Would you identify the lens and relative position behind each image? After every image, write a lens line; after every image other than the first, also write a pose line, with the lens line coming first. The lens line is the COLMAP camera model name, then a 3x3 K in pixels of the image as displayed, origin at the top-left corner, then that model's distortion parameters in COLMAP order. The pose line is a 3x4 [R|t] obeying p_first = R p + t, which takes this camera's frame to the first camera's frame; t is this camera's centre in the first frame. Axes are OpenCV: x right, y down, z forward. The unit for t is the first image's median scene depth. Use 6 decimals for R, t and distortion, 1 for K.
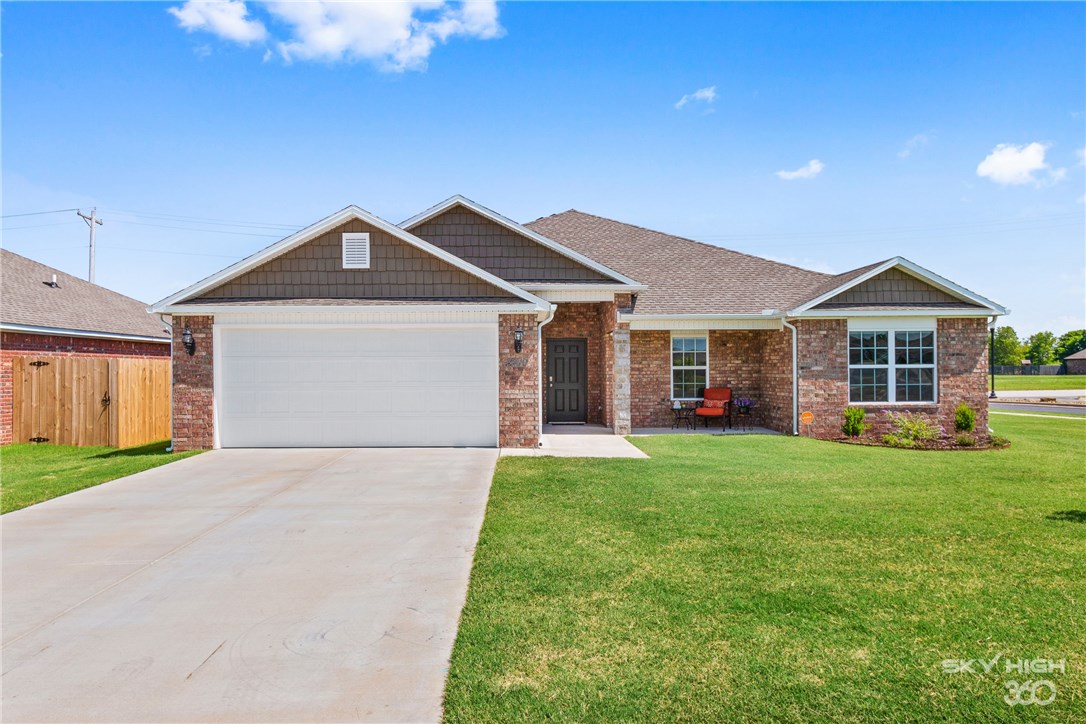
lens RADIAL K [[801.7, 0, 543.0], [0, 801.7, 362.0], [0, 0, 1]] dist [0.003018, 0.000645]
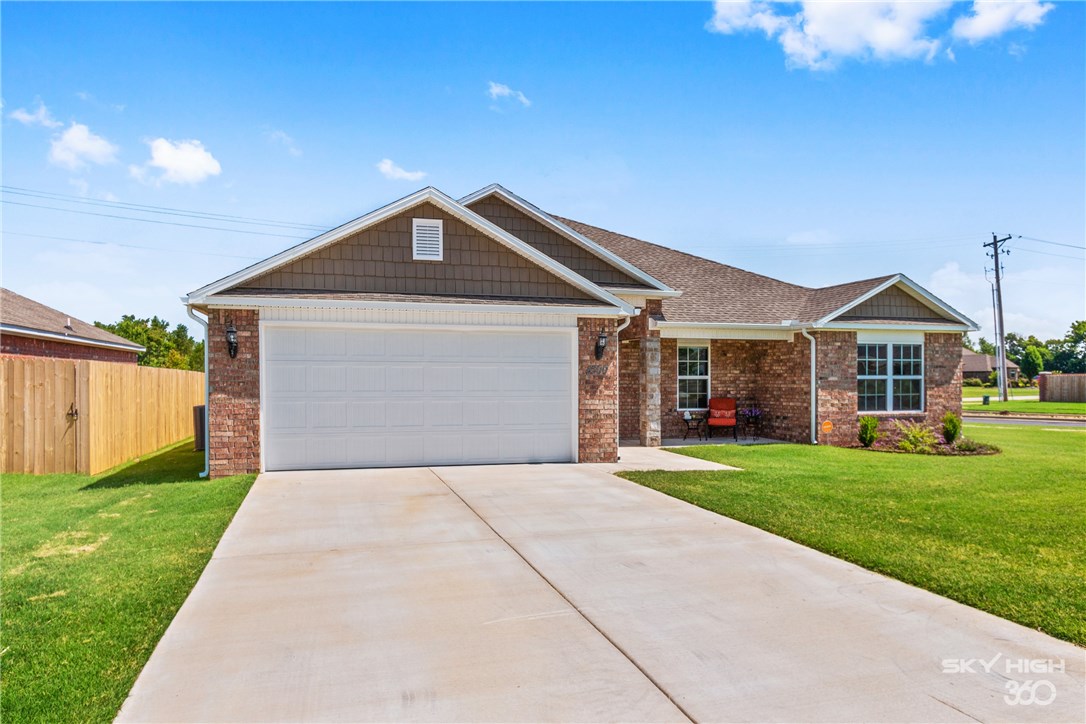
lens RADIAL K [[830.4, 0, 554.4], [0, 830.4, 381.9], [0, 0, 1]] dist [-0.000595, 0.000326]
pose [[0.956112, 0.004680, 0.292964, -0.313005], [-0.008201, 0.999908, 0.010793, 0.003439], [-0.292887, -0.012722, 0.956063, 0.086326]]
